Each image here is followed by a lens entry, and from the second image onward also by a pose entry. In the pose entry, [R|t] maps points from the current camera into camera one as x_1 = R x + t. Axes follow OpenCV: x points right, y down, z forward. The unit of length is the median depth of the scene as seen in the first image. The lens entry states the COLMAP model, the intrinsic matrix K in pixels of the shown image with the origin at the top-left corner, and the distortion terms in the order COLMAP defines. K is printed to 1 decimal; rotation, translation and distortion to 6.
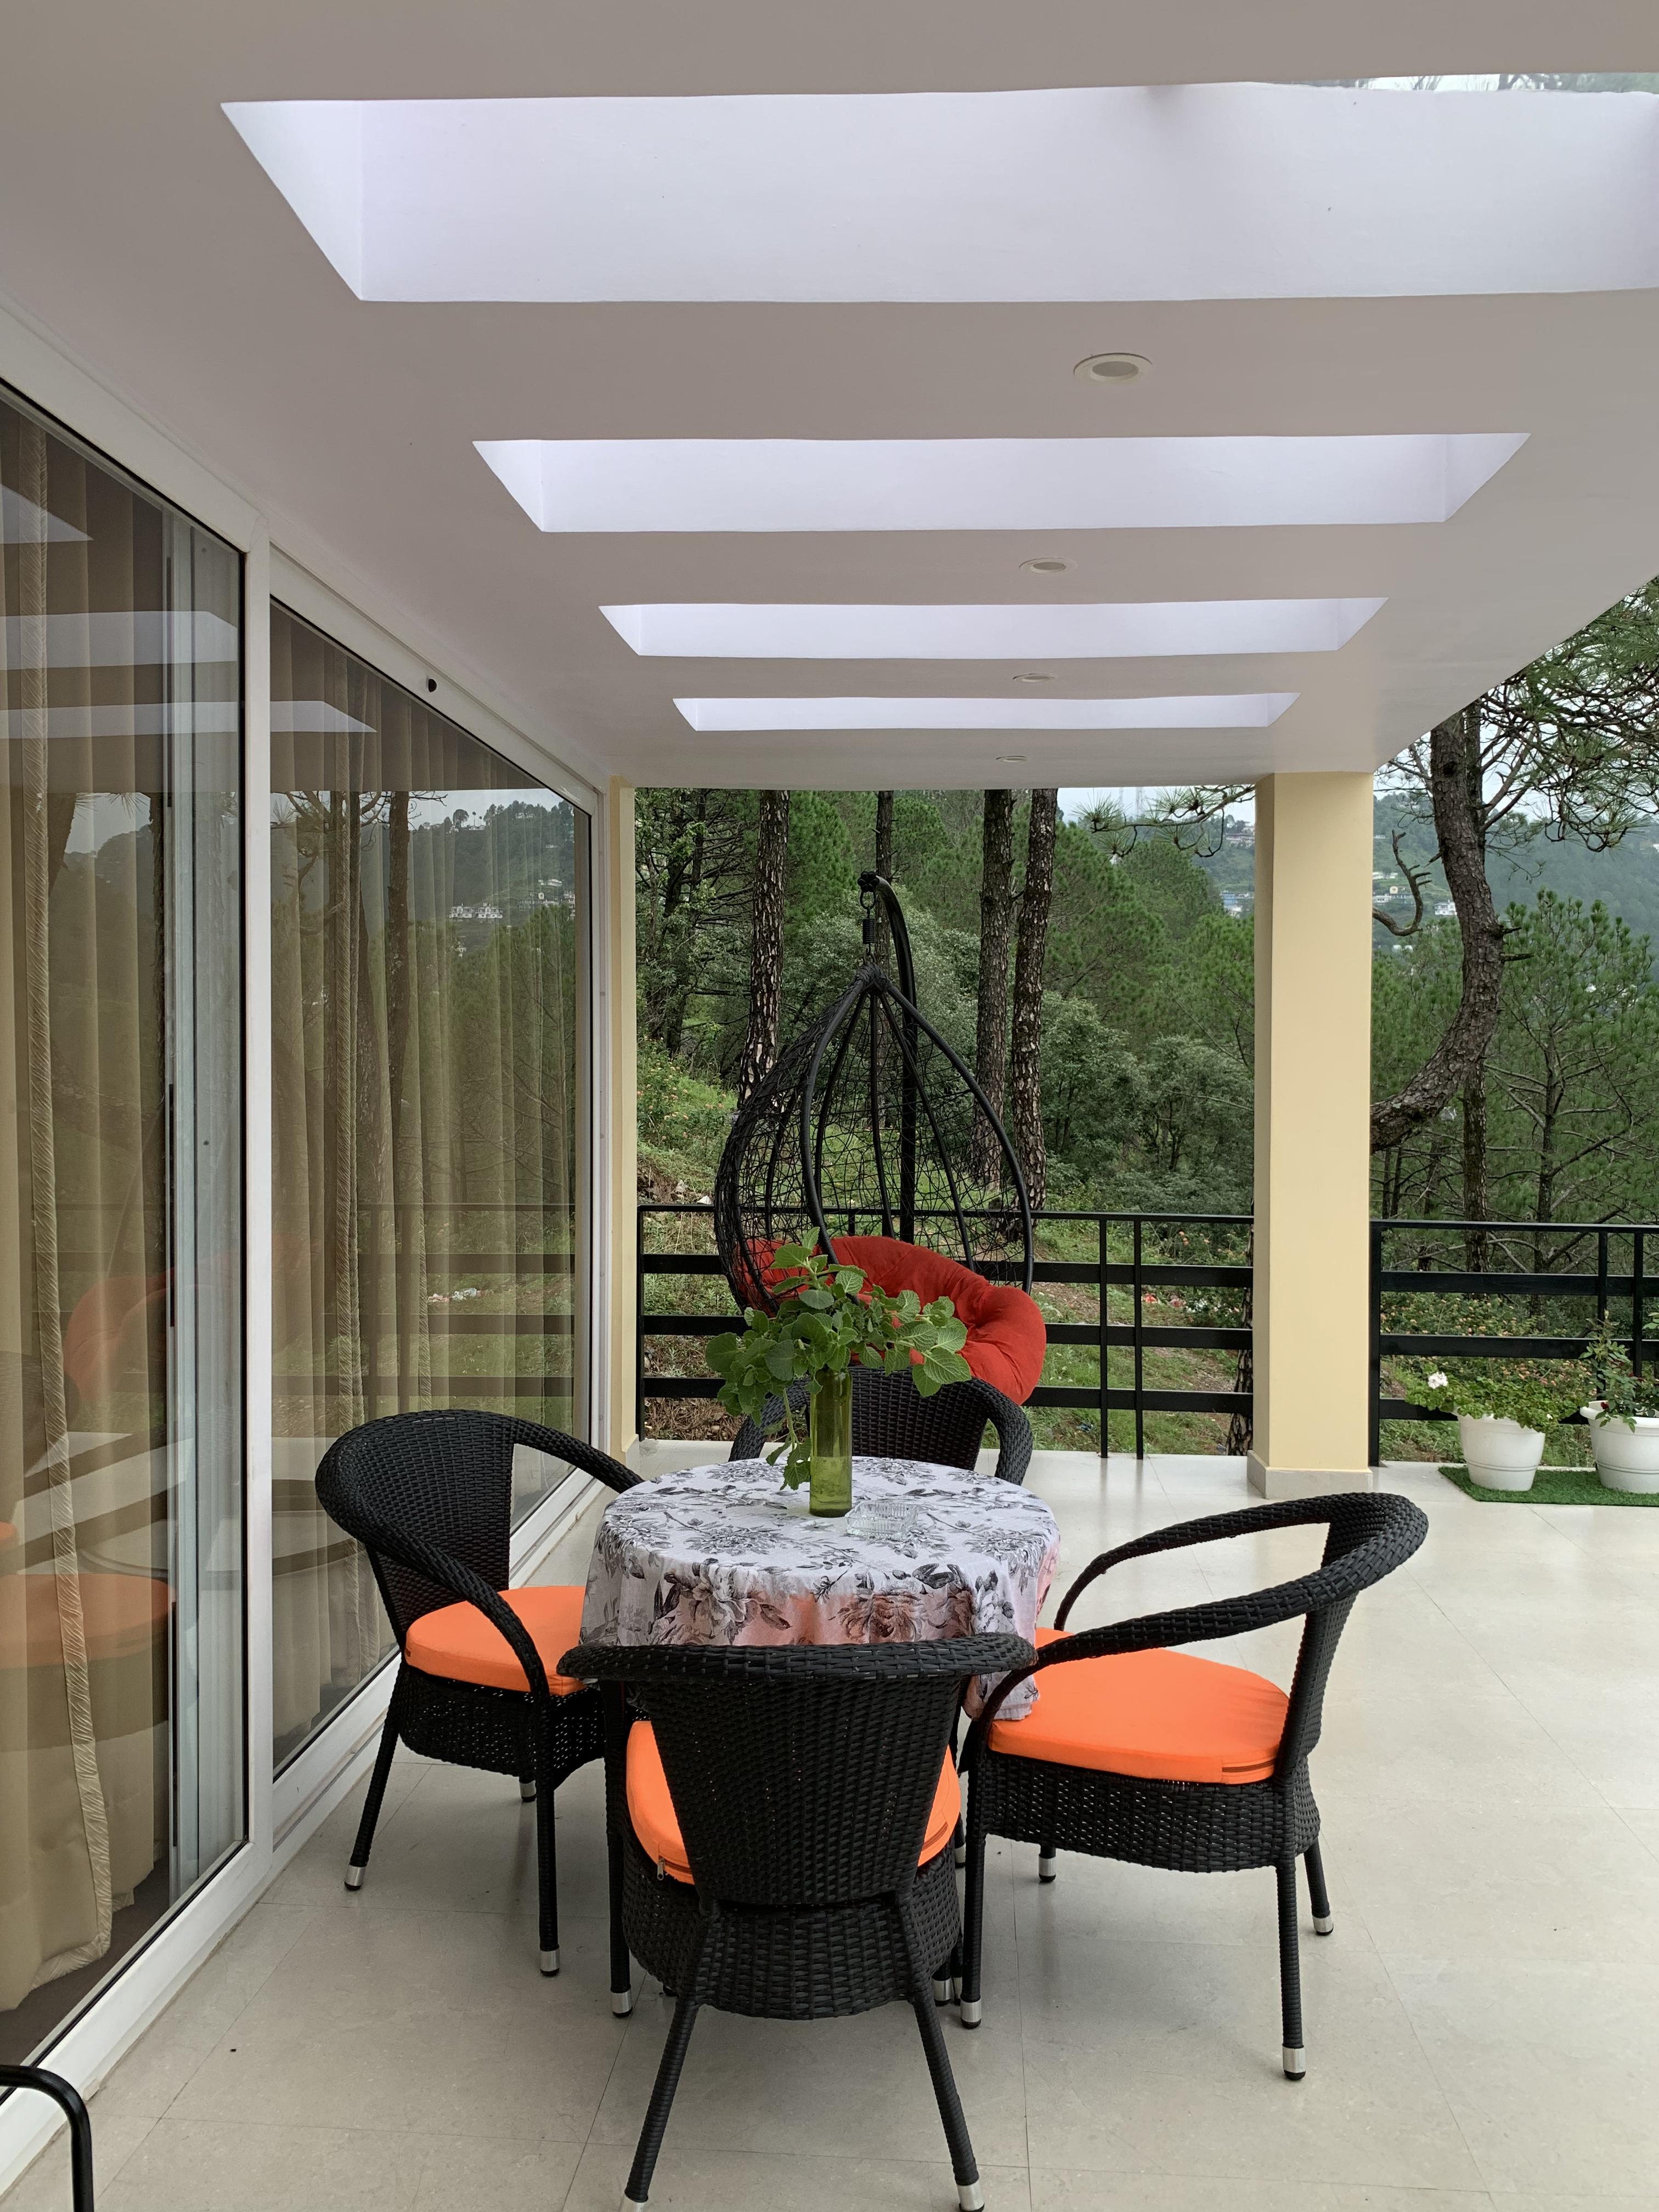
lens RADIAL K [[1707.4, 0, 829.5], [0, 1707.4, 1106.0], [0, 0, 1]] dist [0.012332, -0.040056]
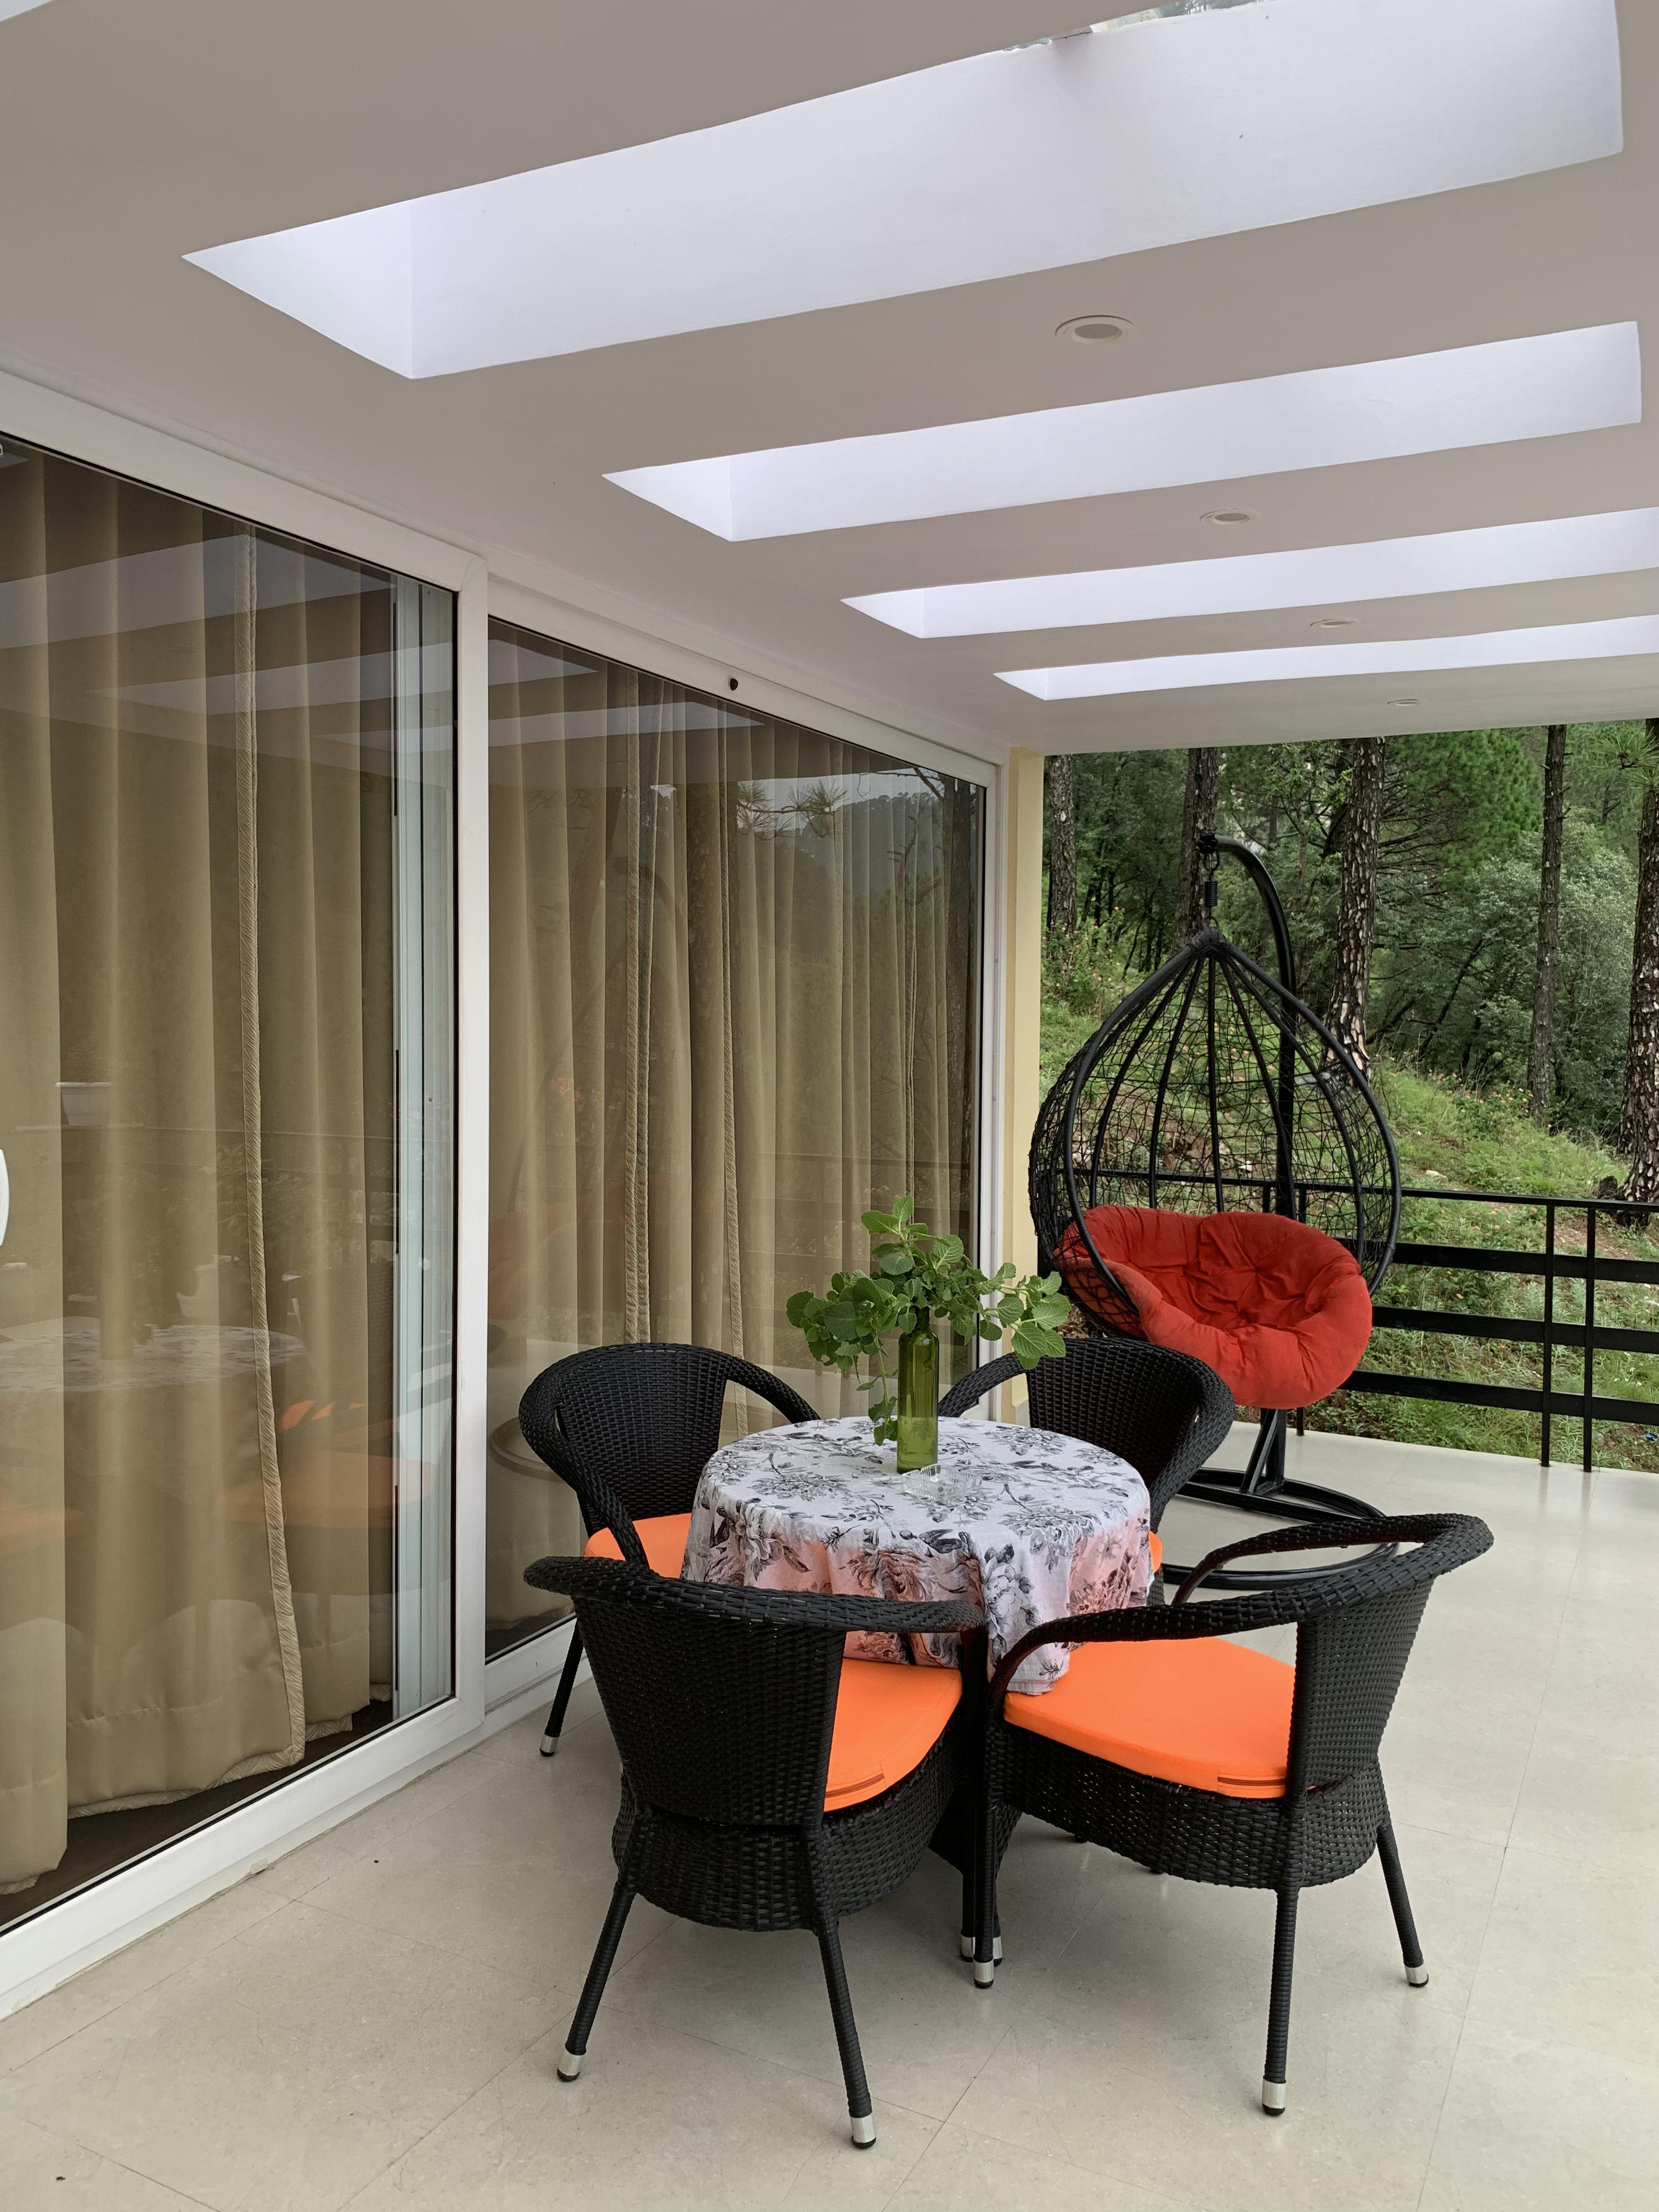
lens RADIAL K [[1712.4, 0, 821.3], [0, 1712.4, 1095.2], [0, 0, 1]] dist [0.036075, -0.075007]
pose [[0.916461, 0.024280, -0.399387, 0.394046], [-0.016044, 0.999584, 0.023952, -0.016008], [0.399803, -0.015543, 0.916469, 0.028931]]
